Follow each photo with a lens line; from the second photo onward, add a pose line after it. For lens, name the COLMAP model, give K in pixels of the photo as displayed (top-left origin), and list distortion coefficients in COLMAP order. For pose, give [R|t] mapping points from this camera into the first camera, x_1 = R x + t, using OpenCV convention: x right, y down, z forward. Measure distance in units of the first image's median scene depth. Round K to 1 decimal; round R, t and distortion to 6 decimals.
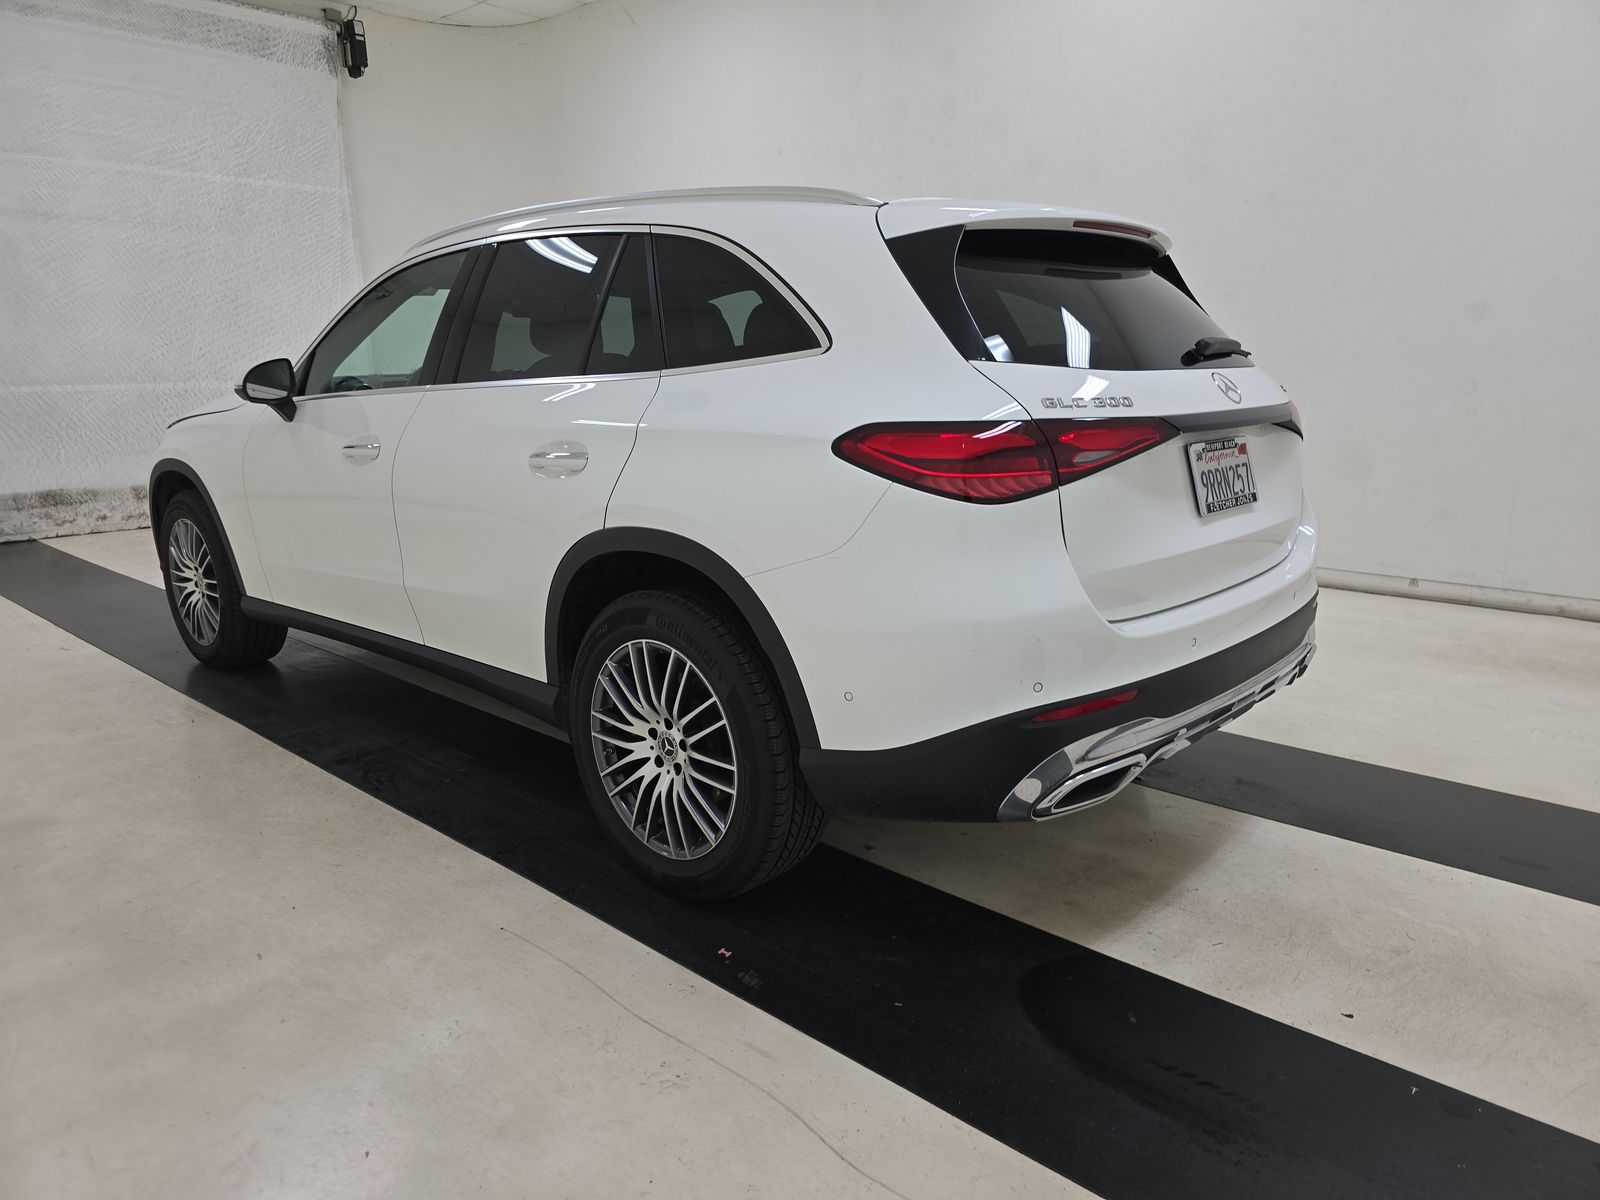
lens RADIAL K [[1057.6, 0, 803.0], [0, 1057.6, 596.2], [0, 0, 1]] dist [0.038455, -0.030740]
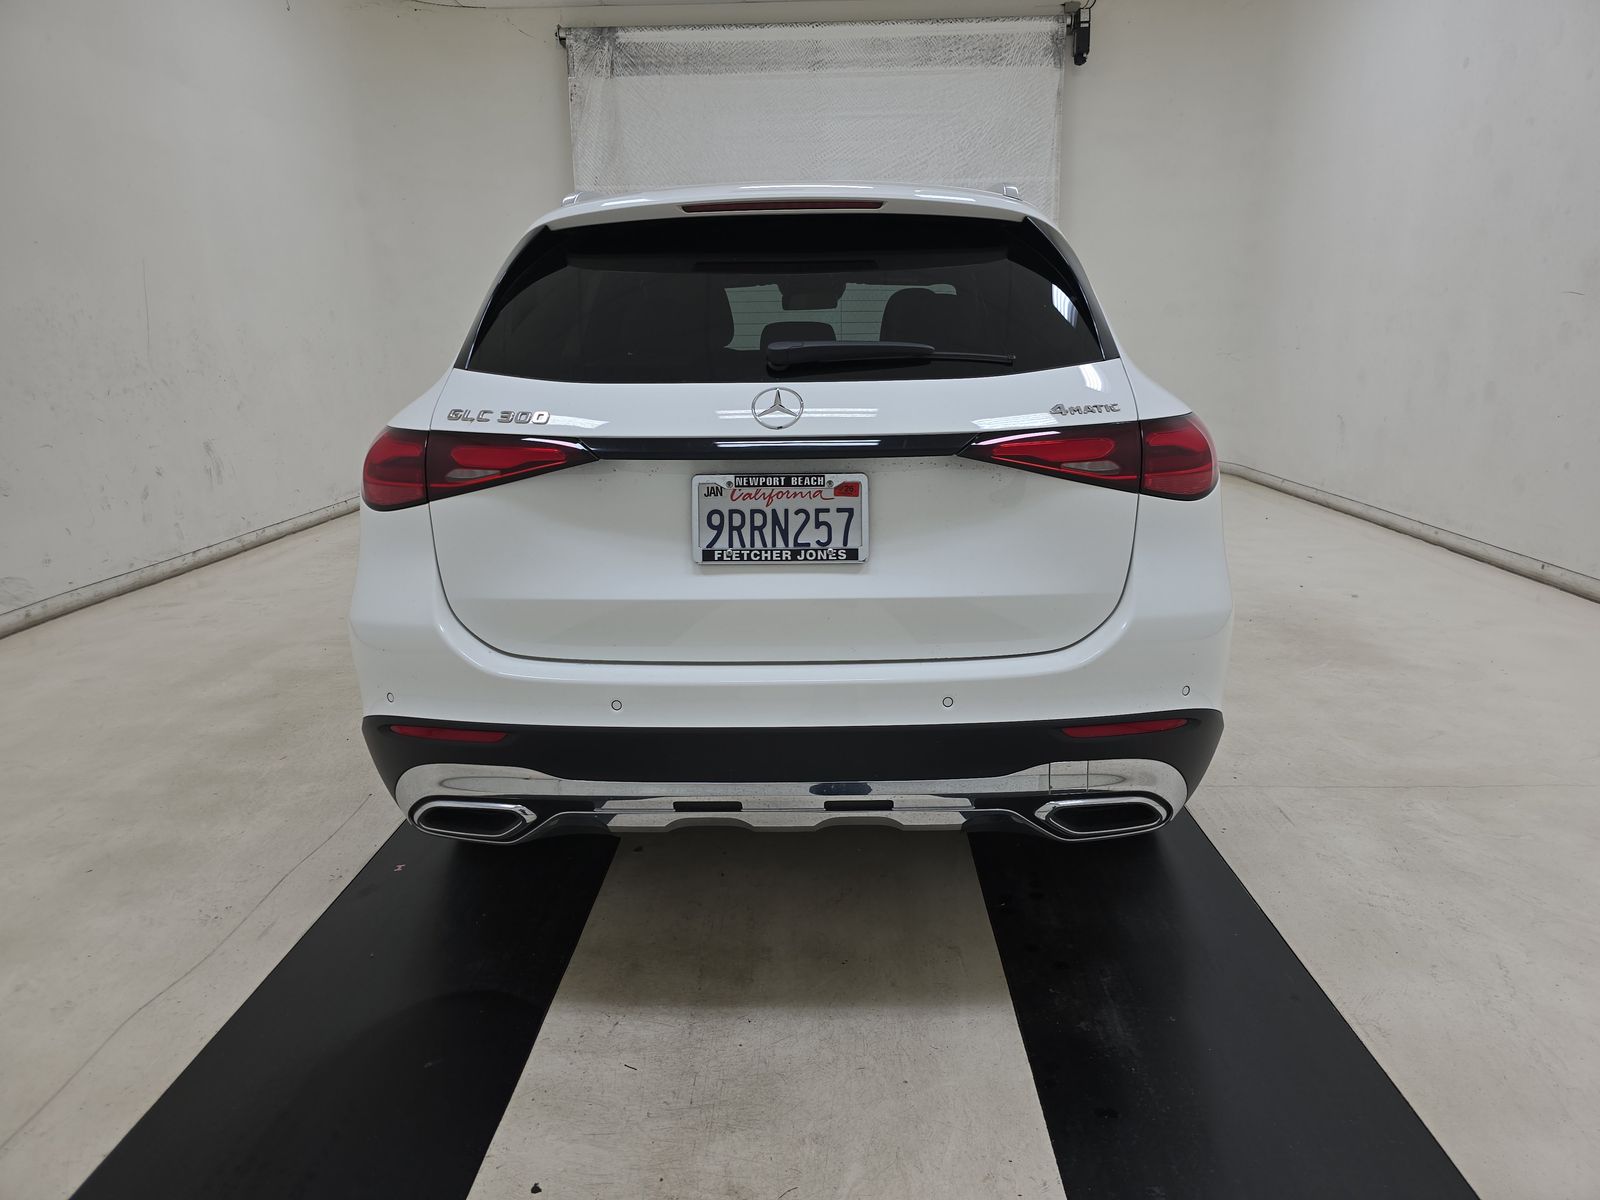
lens RADIAL K [[1057.6, 0, 805.8], [0, 1057.6, 598.9], [0, 0, 1]] dist [0.038455, -0.030740]
pose [[0.664068, 0.176536, -0.726532, 0.295293], [-0.155170, 0.983109, 0.097051, -0.040380], [0.731394, 0.048287, 0.680244, 0.146950]]
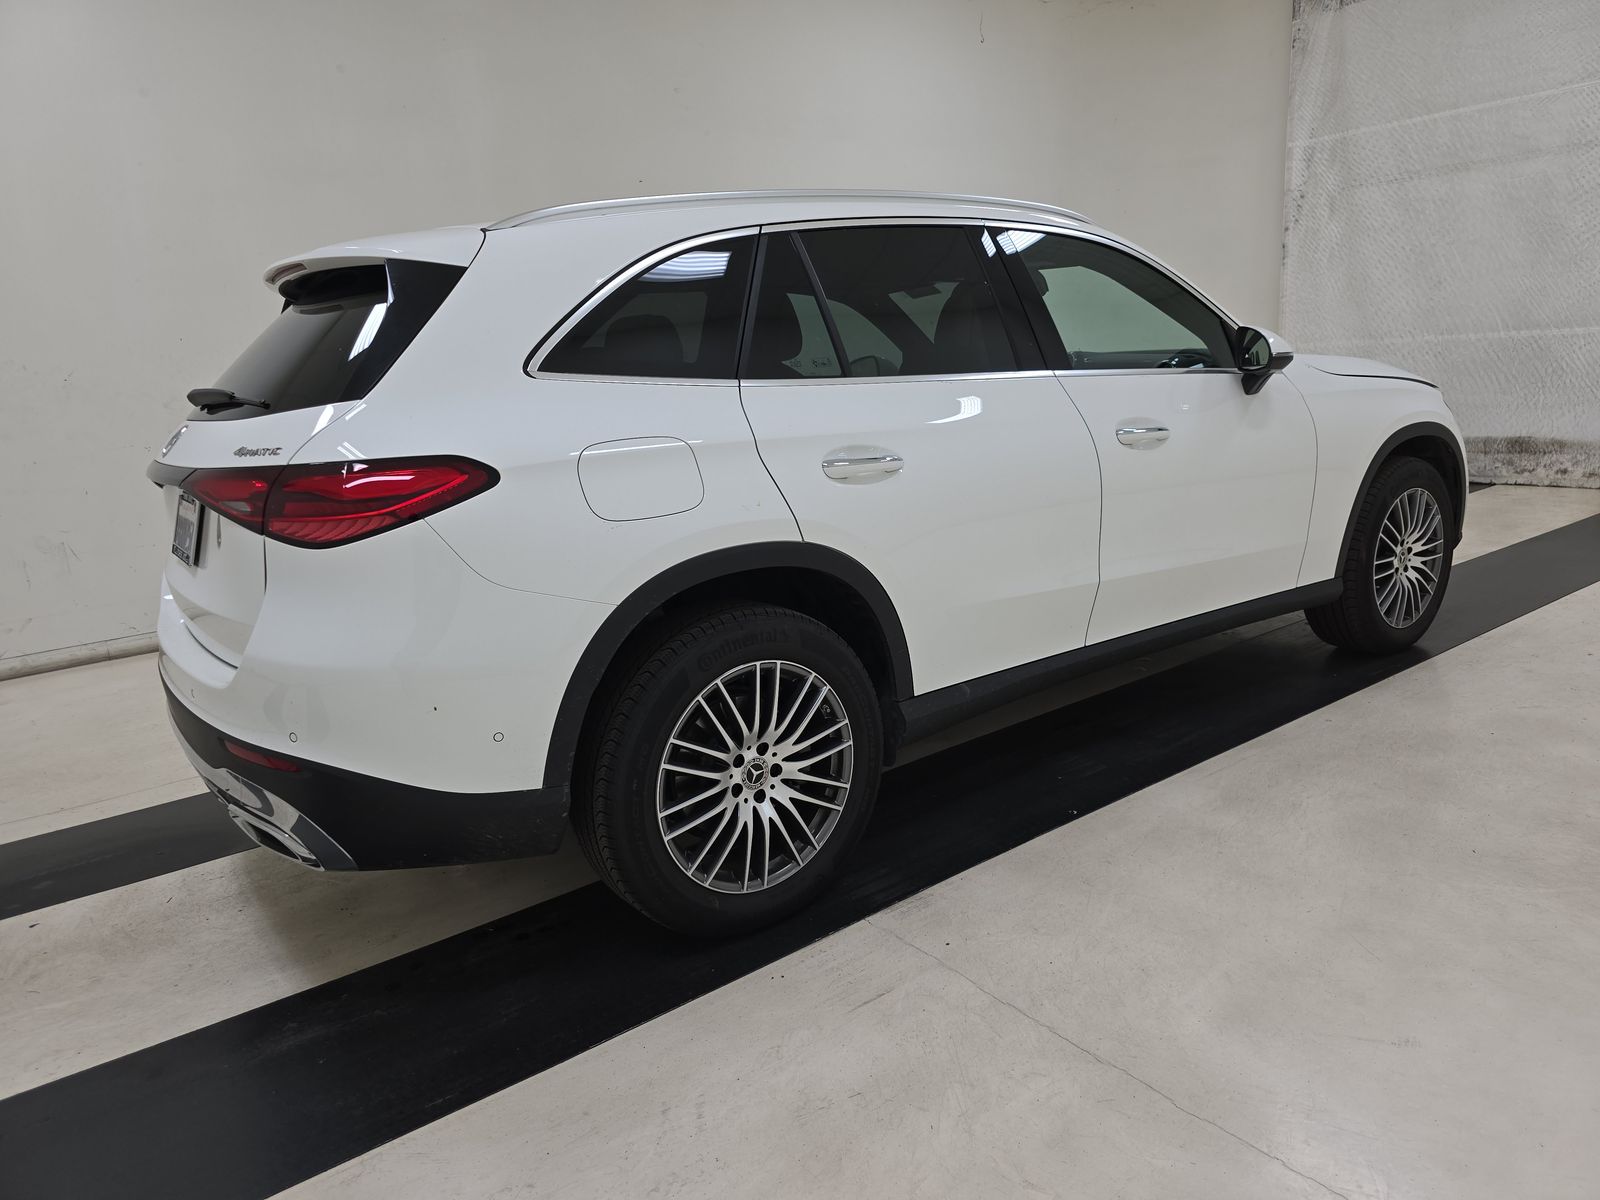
lens RADIAL K [[1057.6, 0, 811.7], [0, 1057.6, 598.3], [0, 0, 1]] dist [0.038455, -0.030740]
pose [[-0.169555, 0.237110, -0.956572, 0.384902], [-0.145336, 0.953997, 0.262234, -0.120728], [0.974745, 0.183488, -0.127295, 0.516582]]
